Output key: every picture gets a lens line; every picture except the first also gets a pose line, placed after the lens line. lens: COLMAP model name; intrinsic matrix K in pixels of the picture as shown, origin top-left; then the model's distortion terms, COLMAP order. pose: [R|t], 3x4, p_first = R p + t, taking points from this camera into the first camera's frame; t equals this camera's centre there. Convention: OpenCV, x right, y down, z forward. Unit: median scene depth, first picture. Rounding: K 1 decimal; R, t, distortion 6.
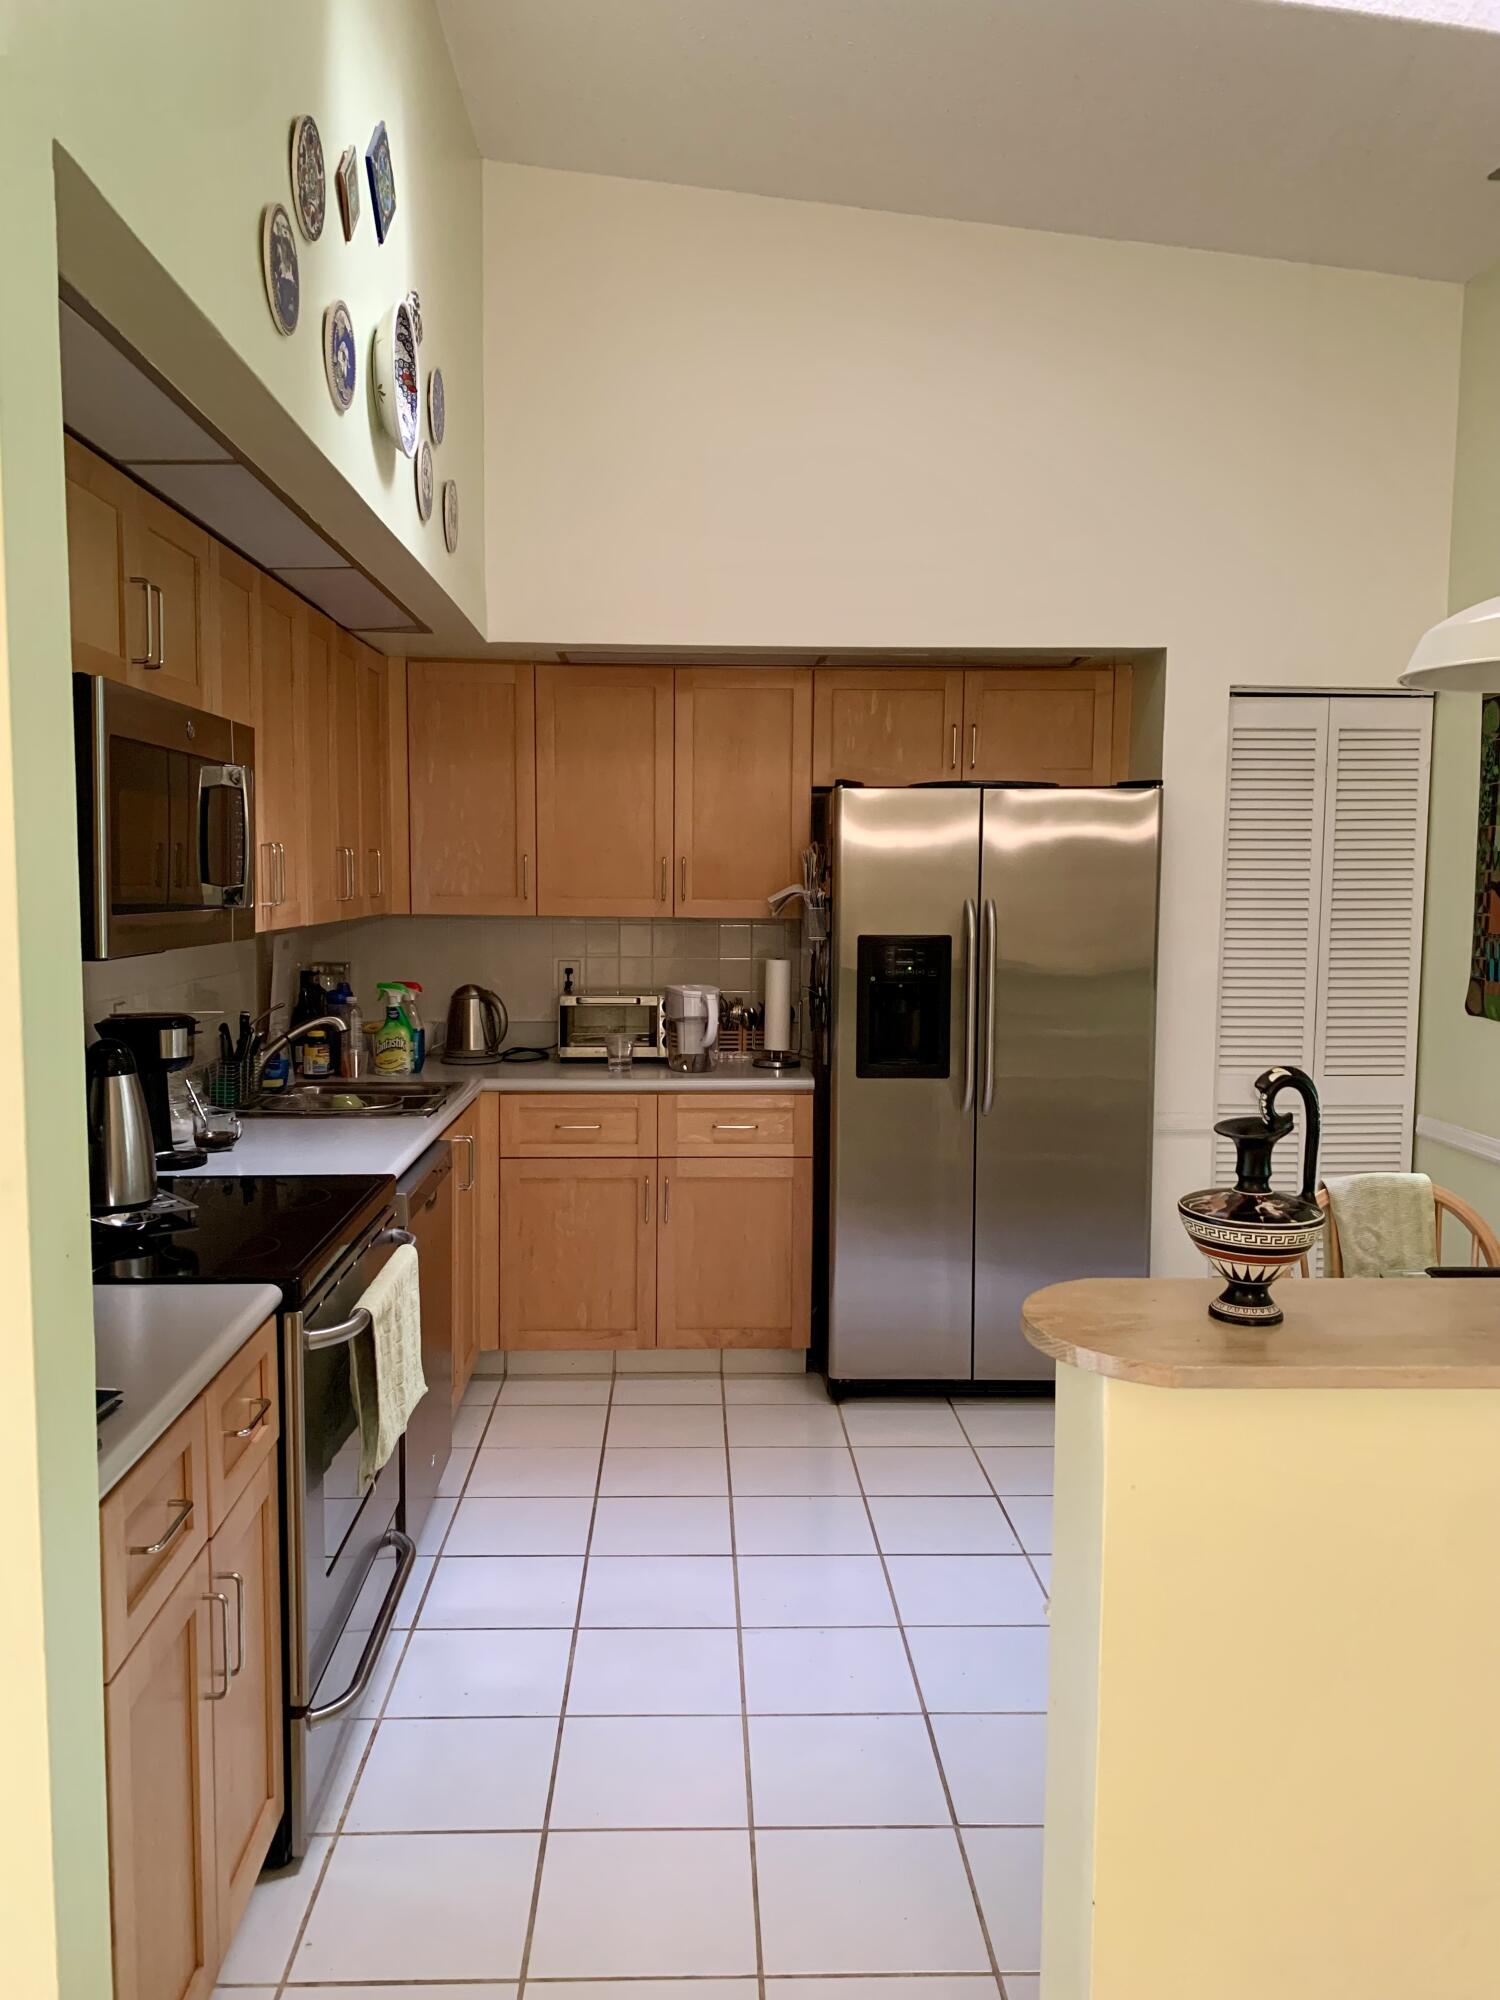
lens RADIAL K [[1519.2, 0, 750.0], [0, 1519.2, 1000.0], [0, 0, 1]] dist [0.009106, -0.002504]
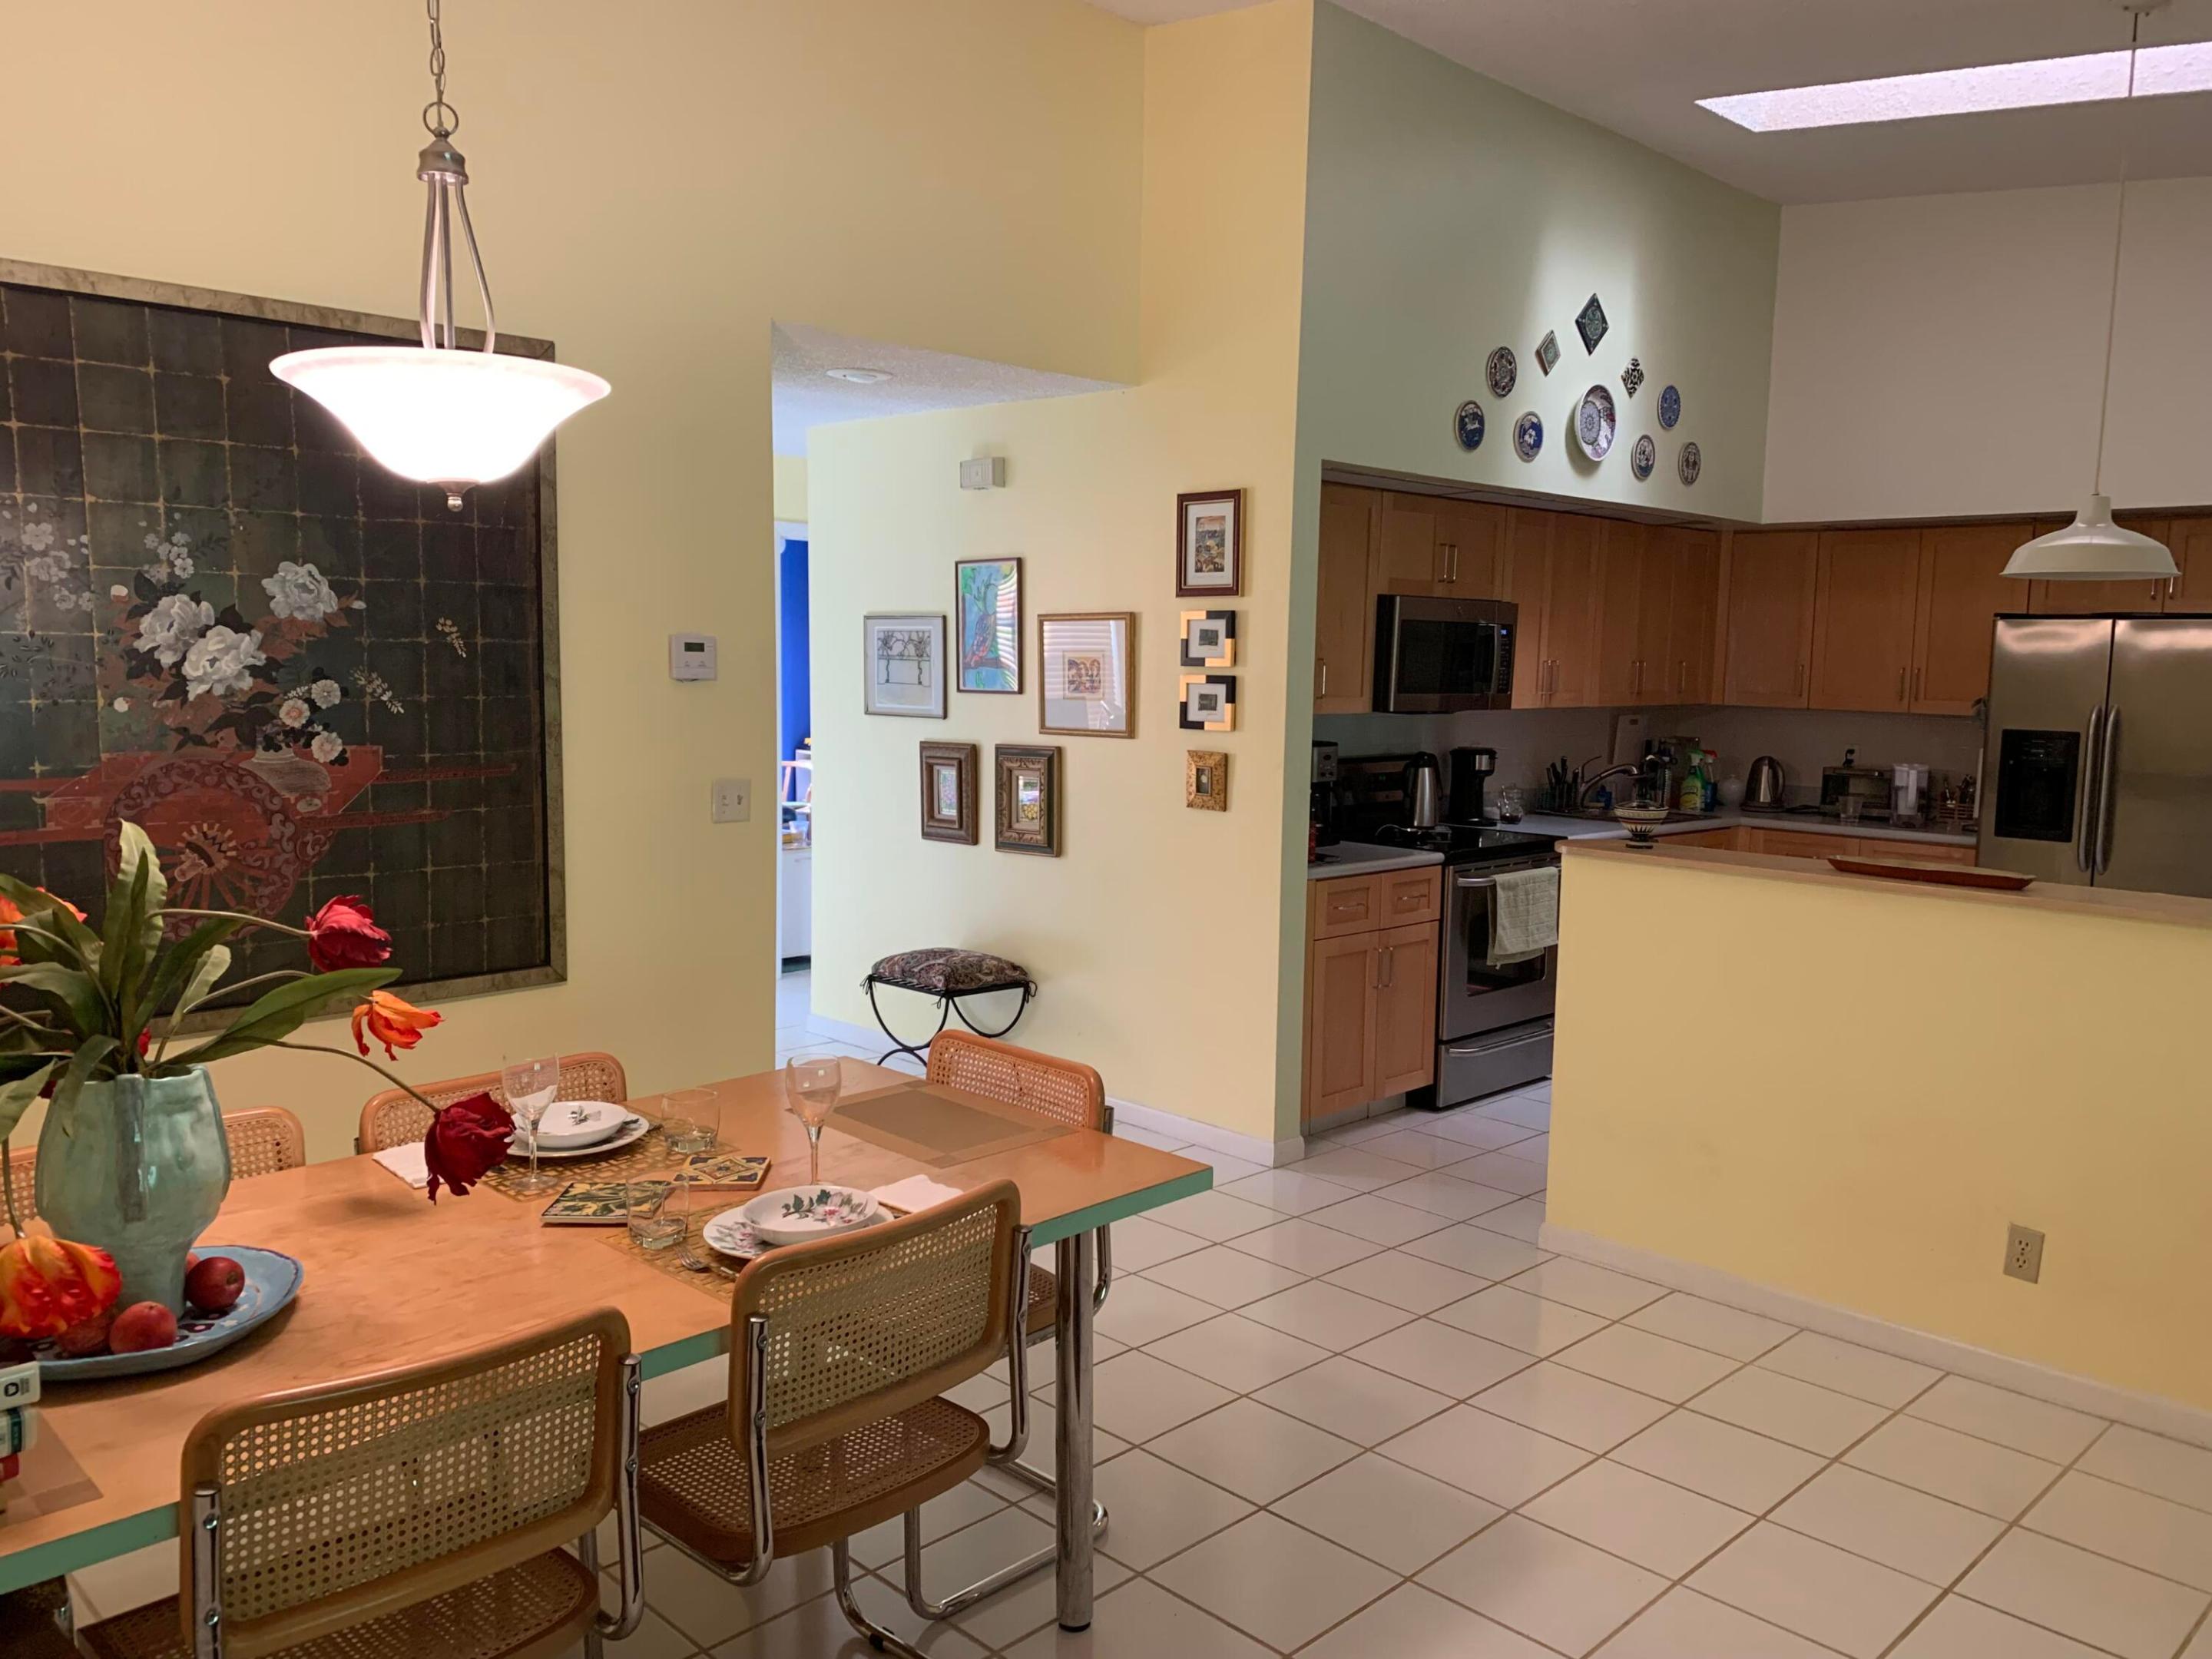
lens RADIAL K [[1680.3, 0, 1106.2], [0, 1680.3, 885.1], [0, 0, 1]] dist [0.009106, -0.002504]
pose [[0.664990, 0.105957, -0.739298, 0.626823], [-0.073876, 0.994363, 0.076062, 0.038292], [0.743190, 0.004036, 0.669069, -0.557597]]
